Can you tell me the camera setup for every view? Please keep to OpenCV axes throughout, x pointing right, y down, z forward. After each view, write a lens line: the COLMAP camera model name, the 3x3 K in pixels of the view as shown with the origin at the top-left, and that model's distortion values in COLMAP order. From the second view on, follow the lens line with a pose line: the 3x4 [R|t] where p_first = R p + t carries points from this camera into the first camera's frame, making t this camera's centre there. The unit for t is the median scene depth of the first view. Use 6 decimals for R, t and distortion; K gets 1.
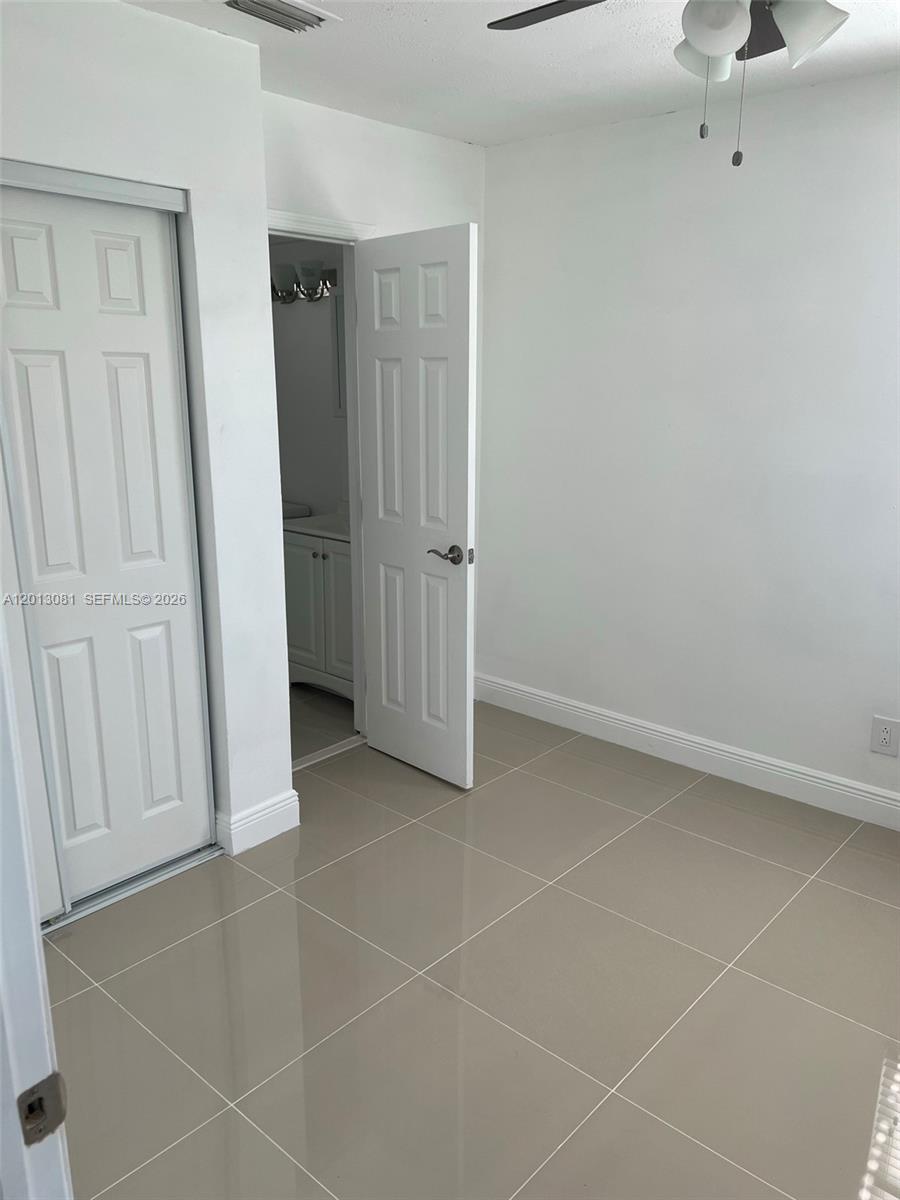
lens RADIAL K [[911.3, 0, 450.2], [0, 911.3, 603.7], [0, 0, 1]] dist [0.084251, -0.070935]
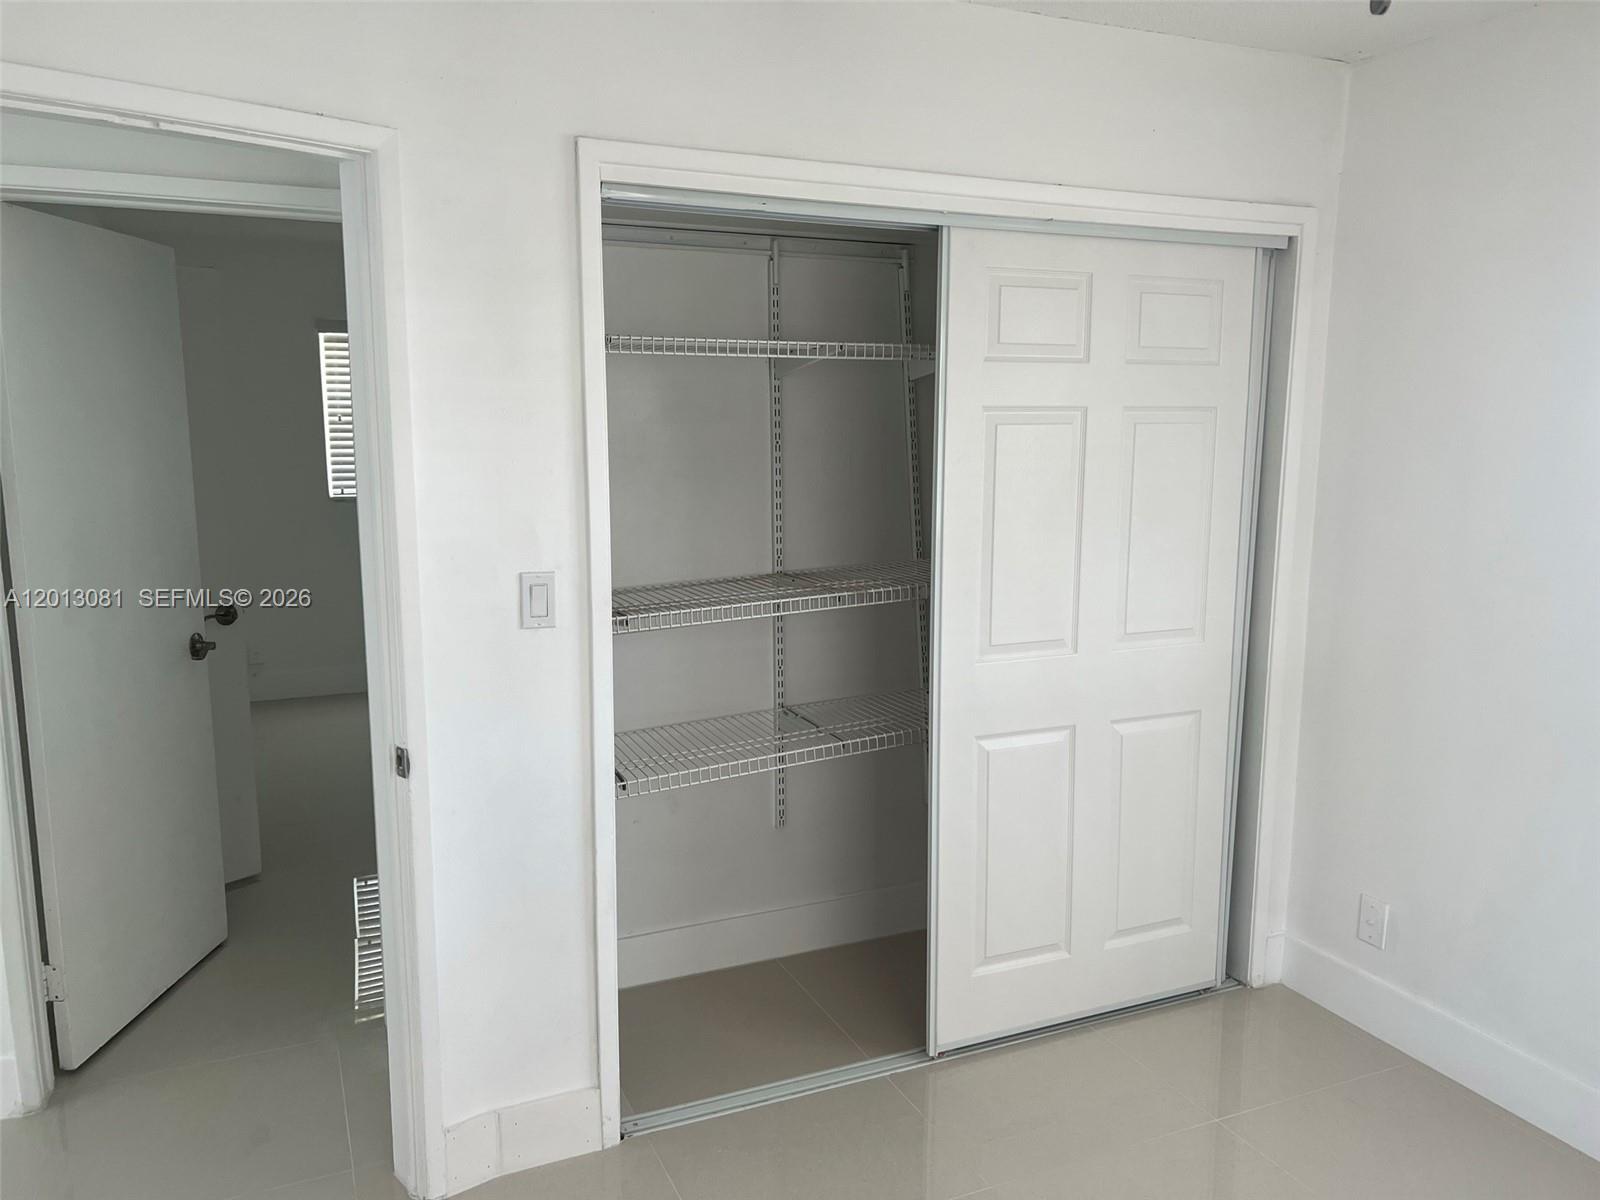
lens RADIAL K [[1215.1, 0, 802.2], [0, 1215.1, 620.2], [0, 0, 1]] dist [0.084251, -0.070935]
pose [[0.909811, 0.060398, -0.410606, -0.093099], [-0.096898, 0.992924, -0.068652, 0.025268], [0.403554, 0.102248, 0.909225, -0.102789]]
